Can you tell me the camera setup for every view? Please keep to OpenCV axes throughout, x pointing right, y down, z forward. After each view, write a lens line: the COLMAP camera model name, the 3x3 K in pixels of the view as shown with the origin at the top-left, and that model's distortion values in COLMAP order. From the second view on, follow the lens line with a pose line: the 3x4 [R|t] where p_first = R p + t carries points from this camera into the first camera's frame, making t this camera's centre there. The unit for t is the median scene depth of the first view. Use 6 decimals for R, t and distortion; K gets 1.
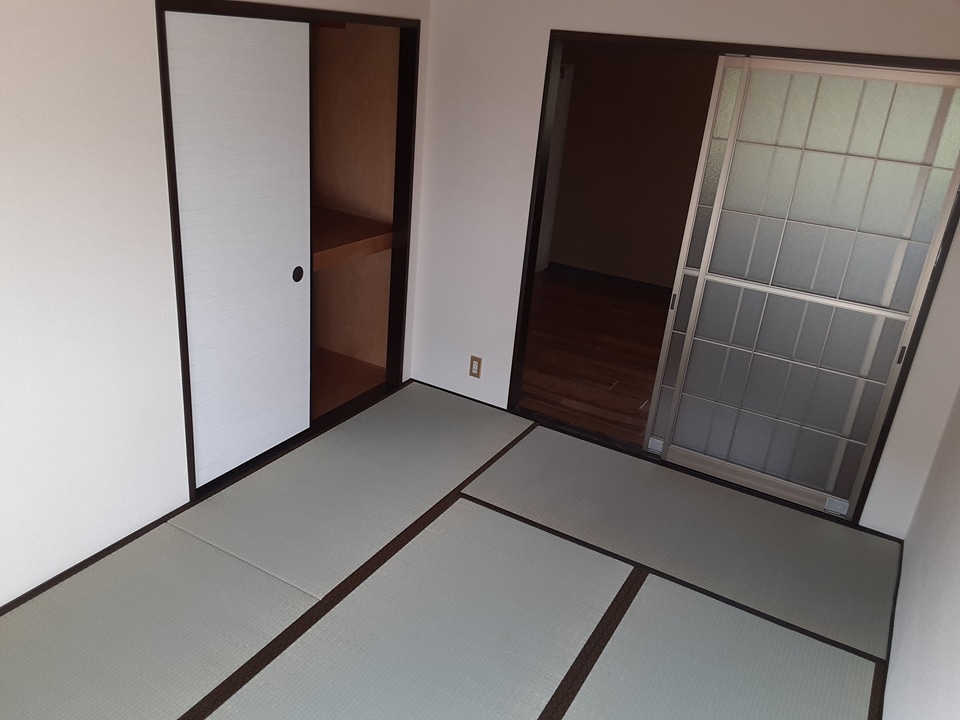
lens RADIAL K [[776.4, 0, 459.7], [0, 776.4, 367.4], [0, 0, 1]] dist [0.126682, -0.197872]
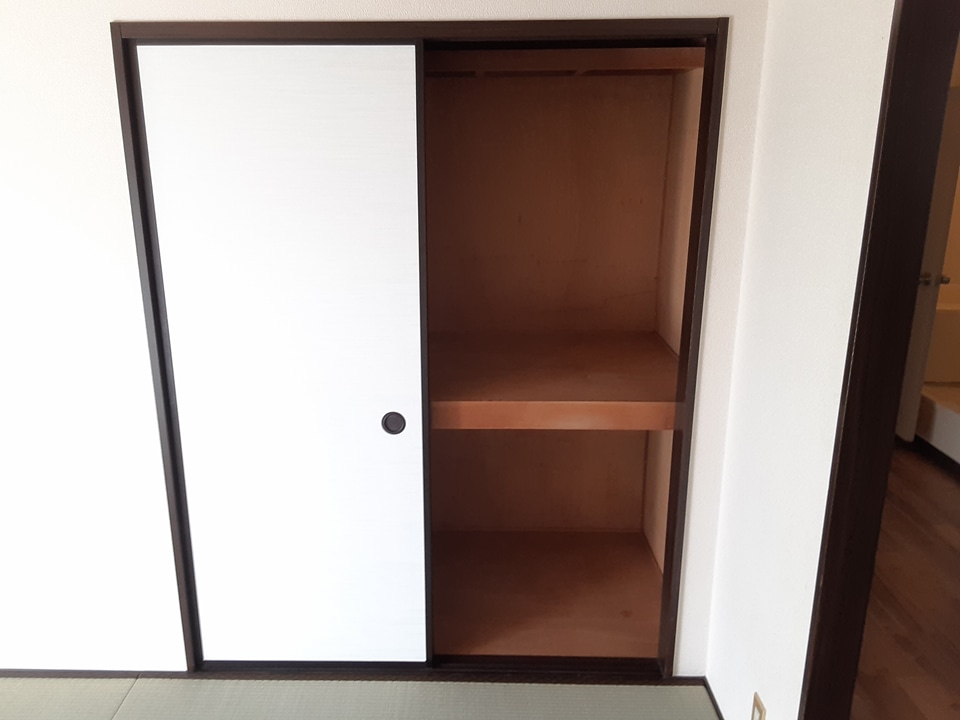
lens RADIAL K [[776.4, 0, 459.7], [0, 776.4, 367.4], [0, 0, 1]] dist [0.126682, -0.197872]
pose [[0.491699, 0.169089, -0.854191, 0.364044], [-0.301408, 0.953374, 0.015222, -0.187297], [0.816937, 0.249975, 0.519737, 0.682385]]
